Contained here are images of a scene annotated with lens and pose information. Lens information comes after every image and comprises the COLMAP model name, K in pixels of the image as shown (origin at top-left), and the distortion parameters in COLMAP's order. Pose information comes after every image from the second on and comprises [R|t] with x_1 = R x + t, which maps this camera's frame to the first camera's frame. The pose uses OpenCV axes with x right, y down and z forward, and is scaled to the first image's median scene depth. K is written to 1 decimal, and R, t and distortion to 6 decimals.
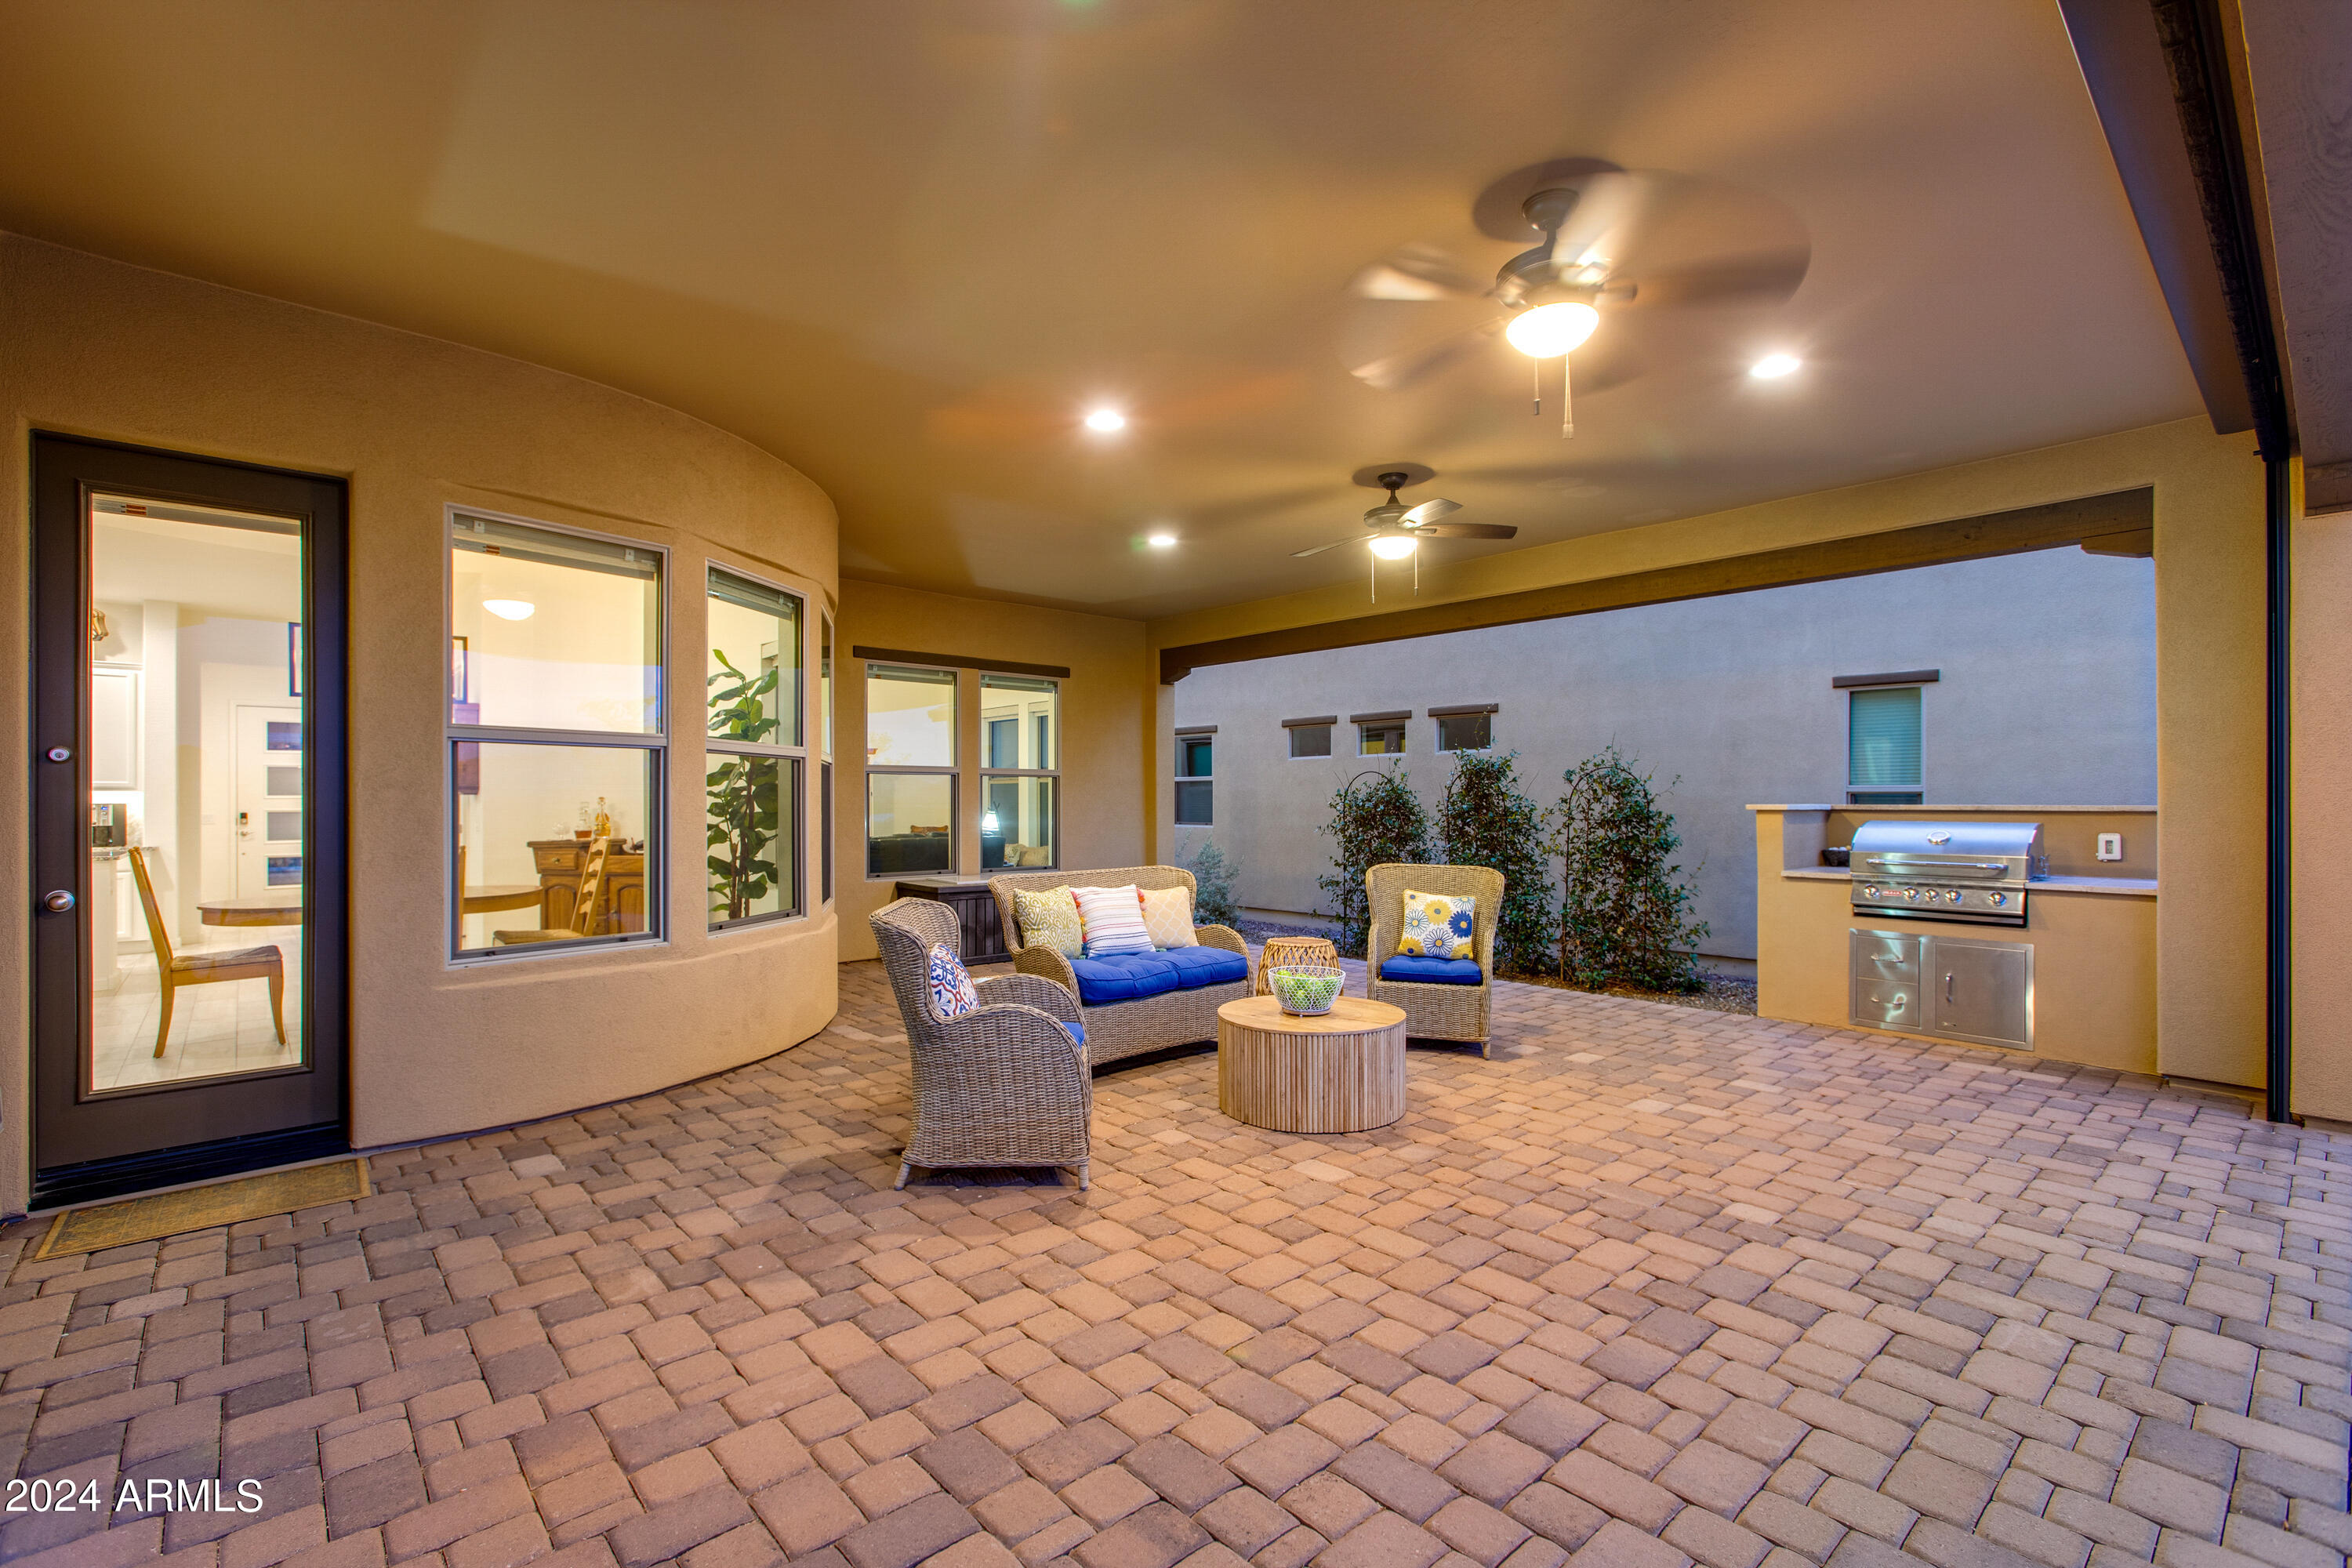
lens RADIAL K [[1045.8, 0, 1180.1], [0, 1045.8, 800.5], [0, 0, 1]] dist [-0.002102, 0.000367]
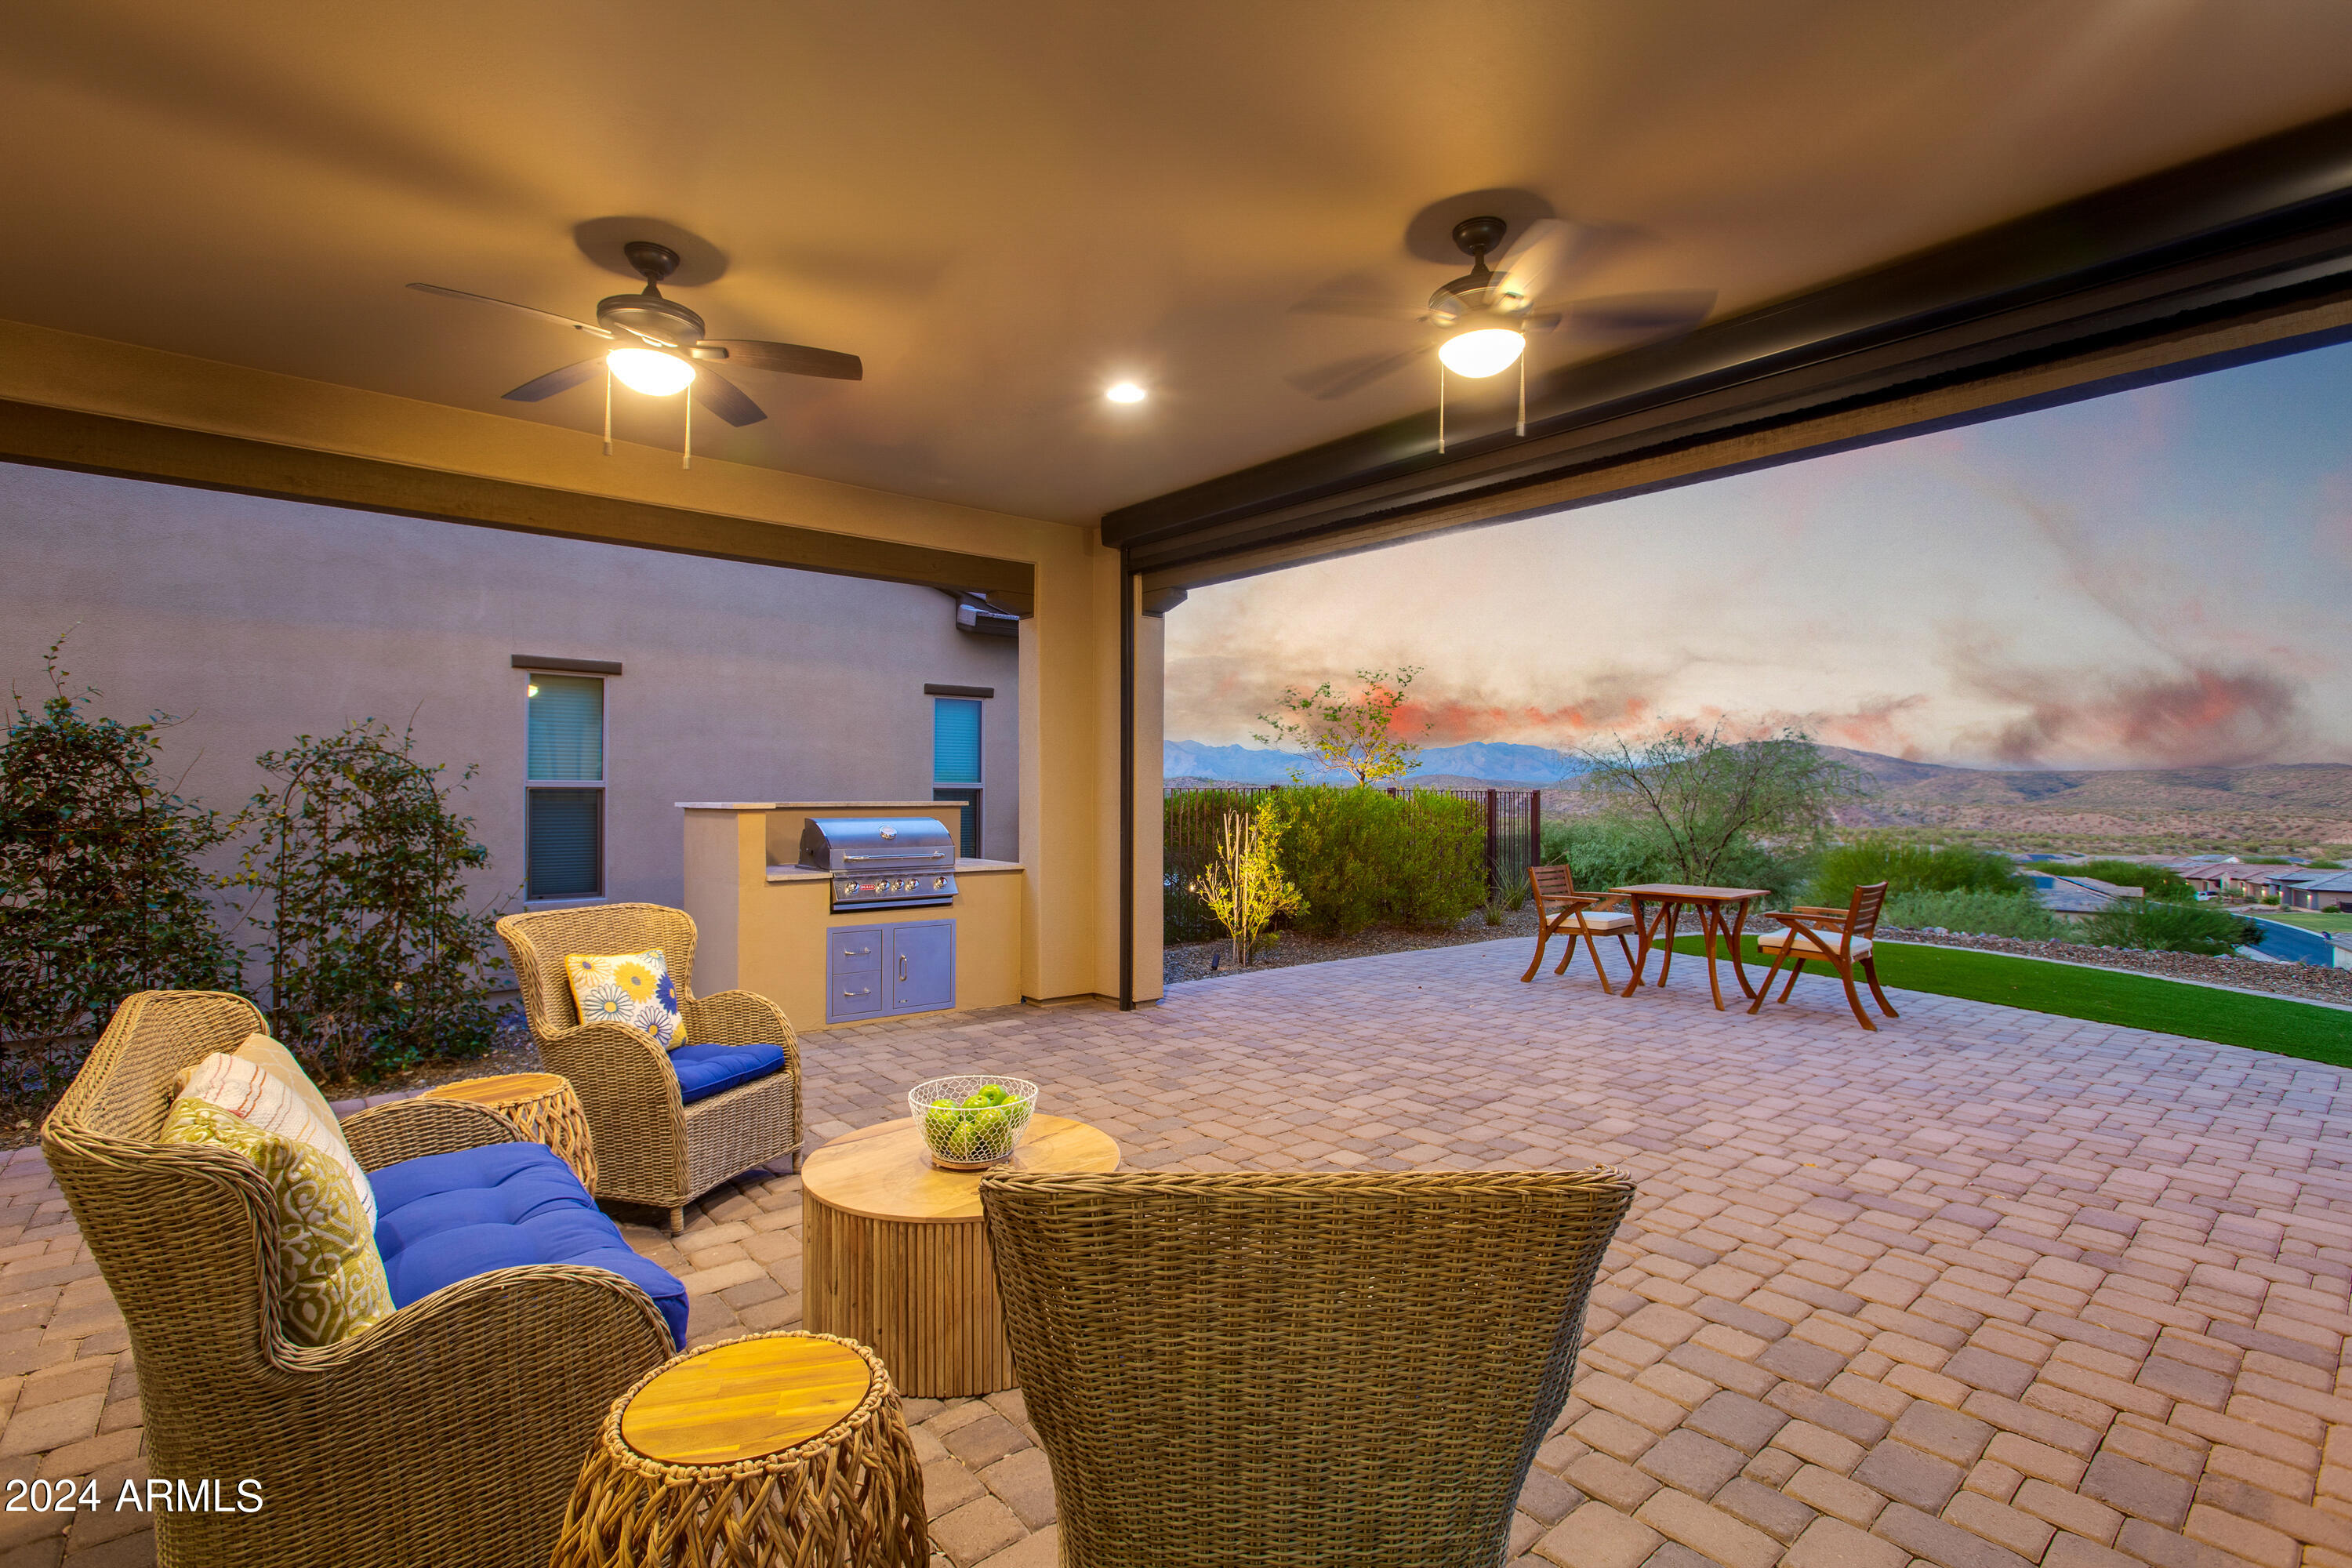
lens RADIAL K [[1061.9, 0, 1176.0], [0, 1061.9, 784.0], [0, 0, 1]] dist [0.000743, 0.000510]
pose [[0.033889, 0.010116, 0.999374, -0.497152], [-0.001907, 0.999948, -0.010058, -0.006033], [-0.999424, -0.001565, 0.033907, 0.888336]]
